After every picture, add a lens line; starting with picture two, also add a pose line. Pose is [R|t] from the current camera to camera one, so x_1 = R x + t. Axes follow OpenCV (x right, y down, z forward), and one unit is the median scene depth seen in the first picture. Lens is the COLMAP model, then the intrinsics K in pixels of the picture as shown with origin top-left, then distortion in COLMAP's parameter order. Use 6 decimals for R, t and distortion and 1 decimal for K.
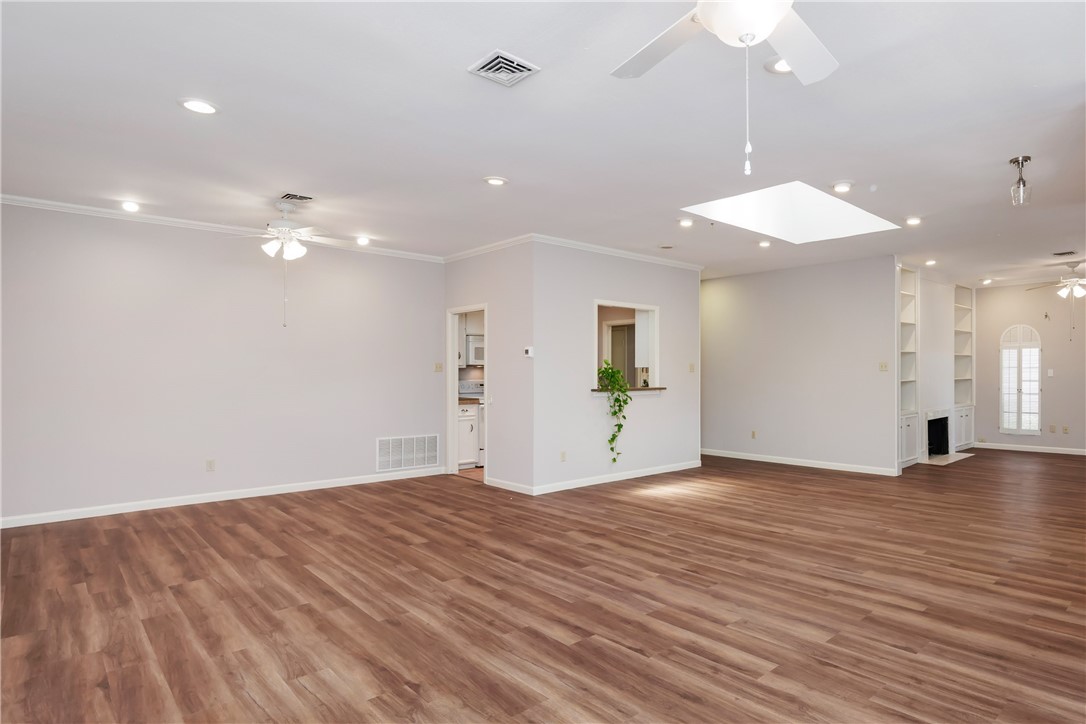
lens RADIAL K [[594.3, 0, 607.7], [0, 594.3, 373.0], [0, 0, 1]] dist [-0.004003, -0.000931]
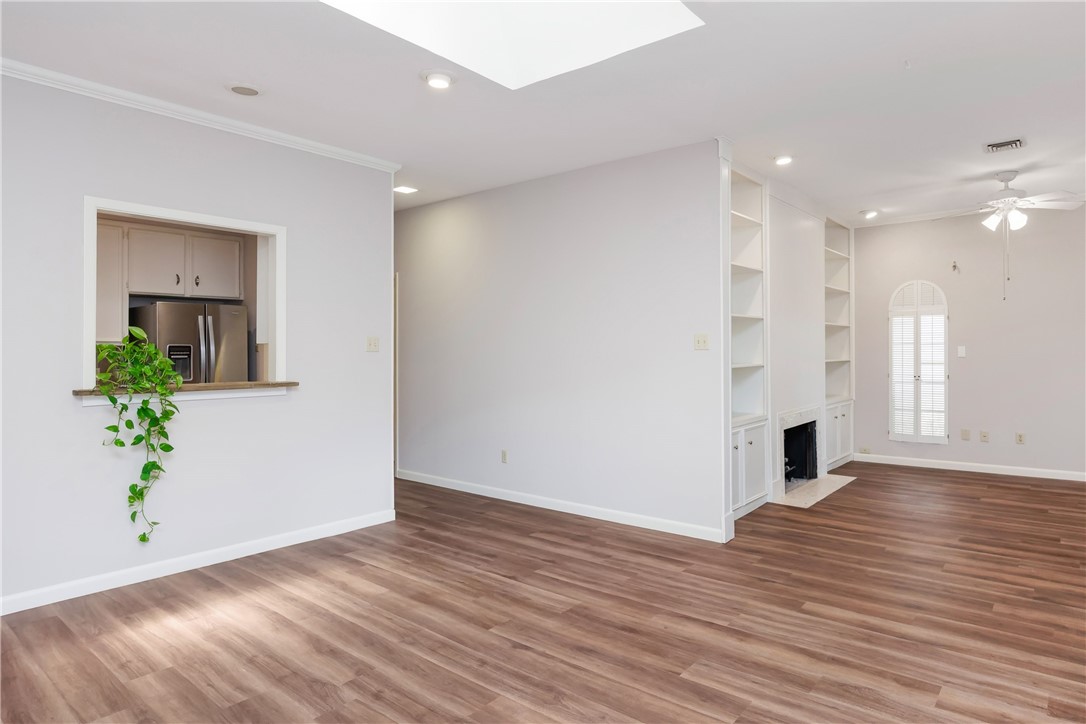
lens RADIAL K [[637.2, 0, 531.6], [0, 637.2, 345.5], [0, 0, 1]] dist [-0.006891, -0.001711]
pose [[0.995680, -0.001053, 0.092848, 0.194705], [0.001721, 0.999973, -0.007116, -0.002630], [-0.092838, 0.007245, 0.995655, 0.327996]]
